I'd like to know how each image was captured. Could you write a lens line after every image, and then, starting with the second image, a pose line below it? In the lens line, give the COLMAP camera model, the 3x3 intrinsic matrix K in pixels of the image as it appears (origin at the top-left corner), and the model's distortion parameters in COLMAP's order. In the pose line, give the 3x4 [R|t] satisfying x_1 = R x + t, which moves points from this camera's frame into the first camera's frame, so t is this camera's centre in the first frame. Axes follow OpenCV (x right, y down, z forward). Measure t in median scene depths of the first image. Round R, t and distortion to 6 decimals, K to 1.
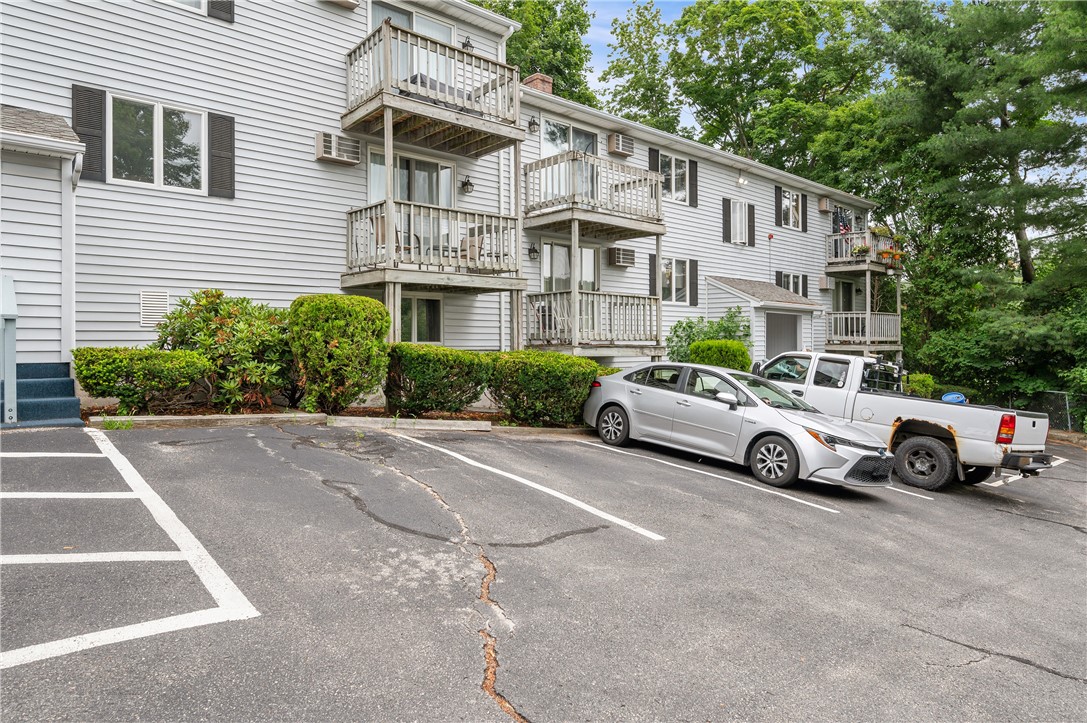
lens RADIAL K [[626.0, 0, 521.3], [0, 626.0, 338.4], [0, 0, 1]] dist [-0.002122, -0.002181]
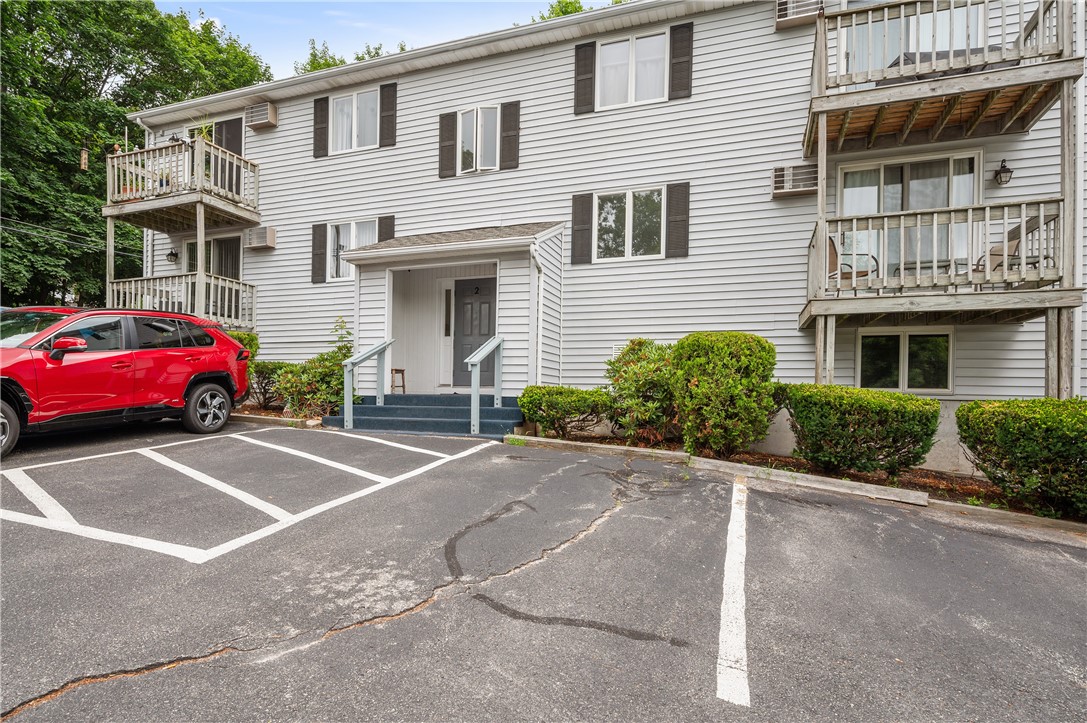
lens RADIAL K [[557.0, 0, 545.1], [0, 557.0, 400.8], [0, 0, 1]] dist [-0.000059, -0.000369]
pose [[0.521921, 0.013948, -0.852880, 0.287996], [-0.011799, 0.999889, 0.009132, 0.029234], [0.852912, 0.005297, 0.522028, 0.317537]]
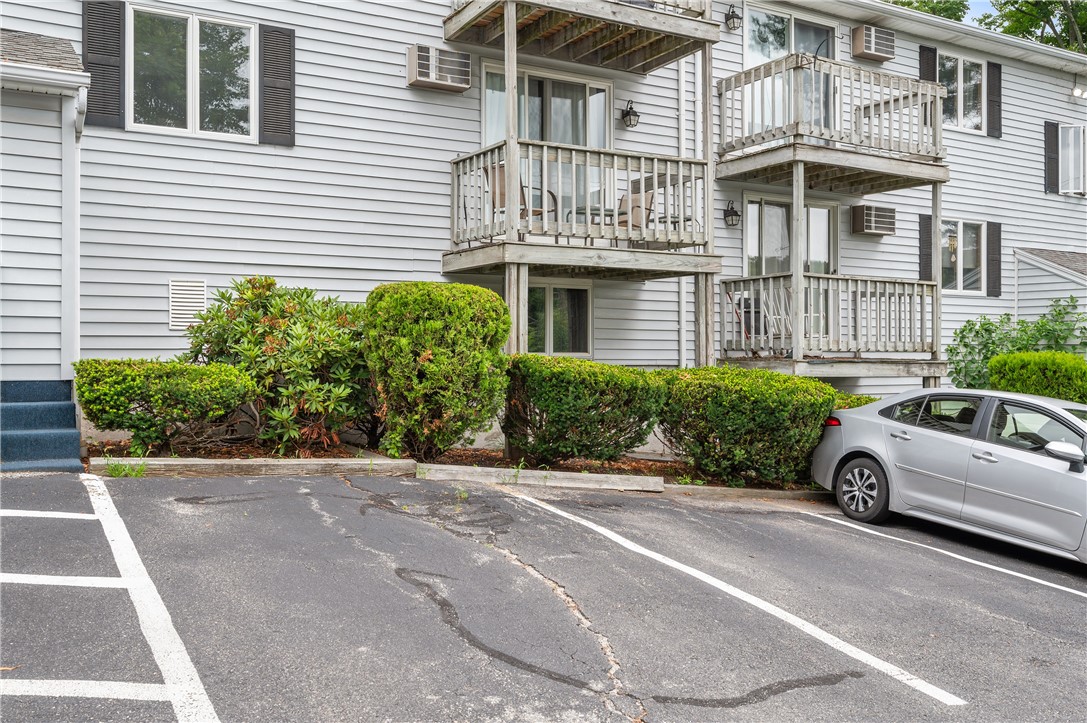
lens RADIAL K [[906.7, 0, 541.6], [0, 906.7, 354.9], [0, 0, 1]] dist [-0.003882, 0.001025]
pose [[0.982765, 0.005120, -0.184786, 0.000299], [-0.003431, 0.999949, 0.009459, -0.001809], [0.184825, -0.008662, 0.982733, 0.064158]]
